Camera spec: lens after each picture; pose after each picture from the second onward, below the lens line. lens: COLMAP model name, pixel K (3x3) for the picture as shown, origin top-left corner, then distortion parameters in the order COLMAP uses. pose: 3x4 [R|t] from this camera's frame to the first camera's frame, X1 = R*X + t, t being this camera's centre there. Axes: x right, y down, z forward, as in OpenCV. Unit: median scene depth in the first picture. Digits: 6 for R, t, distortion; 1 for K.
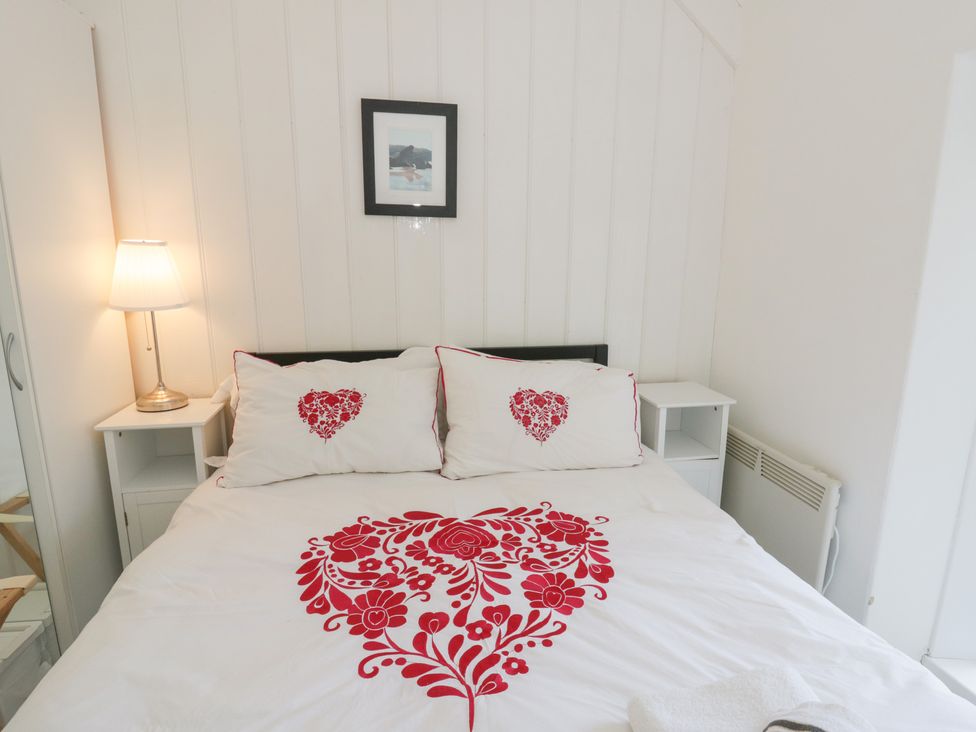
lens RADIAL K [[523.9, 0, 514.7], [0, 523.9, 371.3], [0, 0, 1]] dist [0.006563, -0.012437]
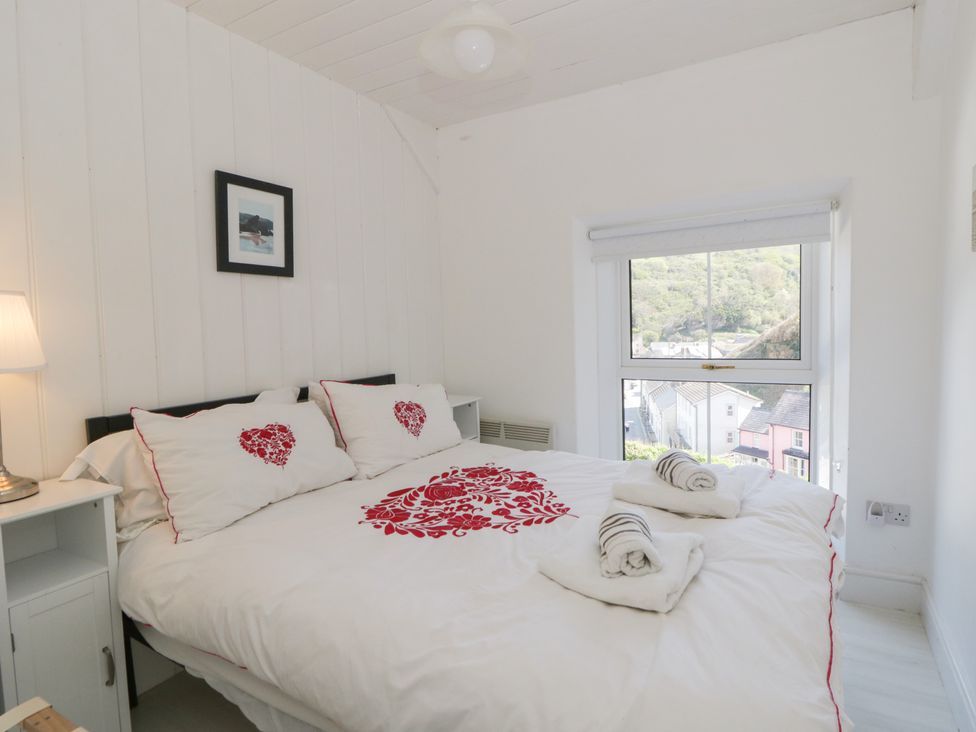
lens RADIAL K [[523.9, 0, 511.0], [0, 523.9, 358.4], [0, 0, 1]] dist [0.006563, -0.012437]
pose [[0.635344, -0.079277, 0.768149, -1.024872], [0.194043, 0.979191, -0.059438, 0.076282], [-0.747453, 0.186818, 0.637506, -0.133190]]
